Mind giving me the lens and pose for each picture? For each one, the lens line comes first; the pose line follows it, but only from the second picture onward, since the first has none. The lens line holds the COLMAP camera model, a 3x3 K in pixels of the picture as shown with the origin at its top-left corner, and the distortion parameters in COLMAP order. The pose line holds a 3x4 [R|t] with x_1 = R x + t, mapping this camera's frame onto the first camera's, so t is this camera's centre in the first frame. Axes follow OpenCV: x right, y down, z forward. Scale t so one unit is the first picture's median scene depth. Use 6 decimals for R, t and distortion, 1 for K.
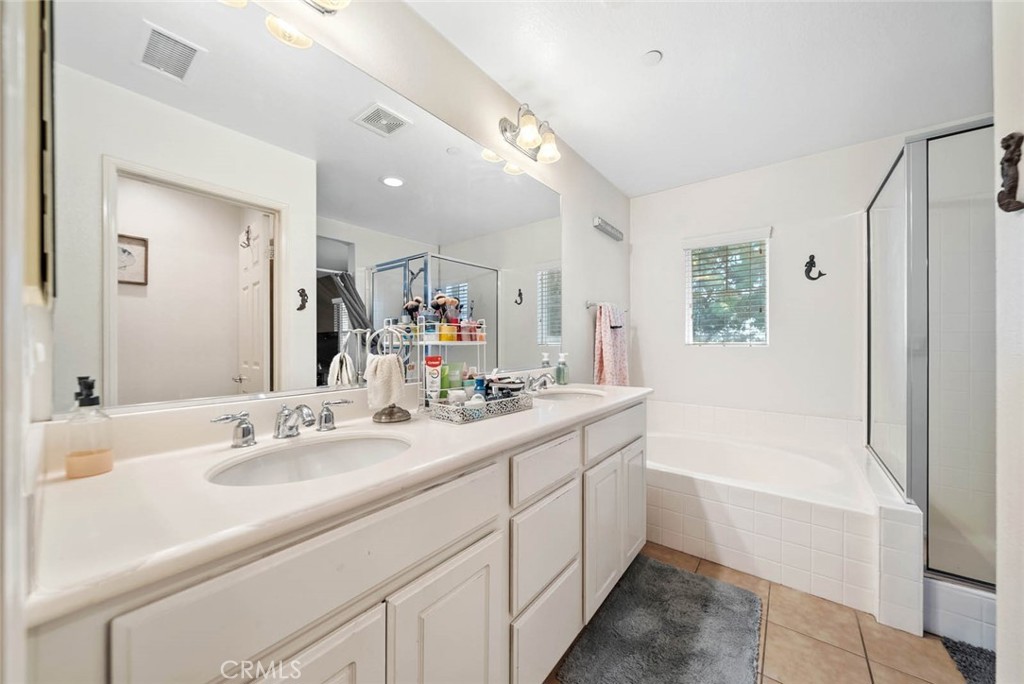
lens RADIAL K [[363.7, 0, 509.0], [0, 363.7, 340.6], [0, 0, 1]] dist [-0.002015, -0.000050]
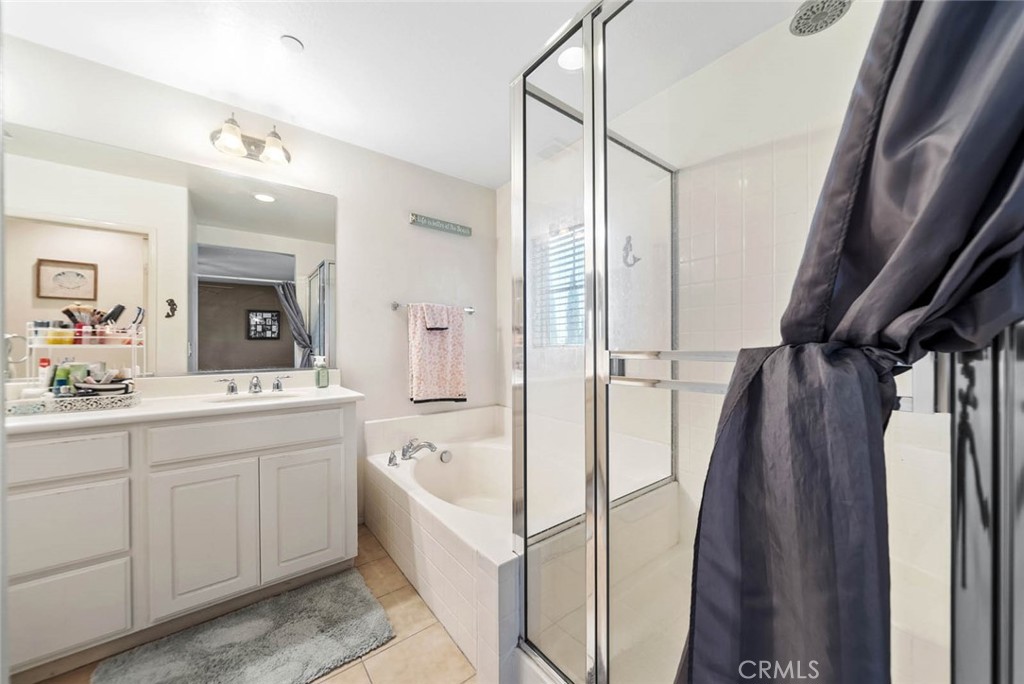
lens RADIAL K [[363.7, 0, 508.8], [0, 363.7, 346.4], [0, 0, 1]] dist [-0.002015, -0.000050]
pose [[0.965214, 0.001017, -0.261460, 0.791751], [0.001907, 0.999938, 0.010929, -0.001384], [0.261455, -0.011048, 0.965152, 0.153734]]
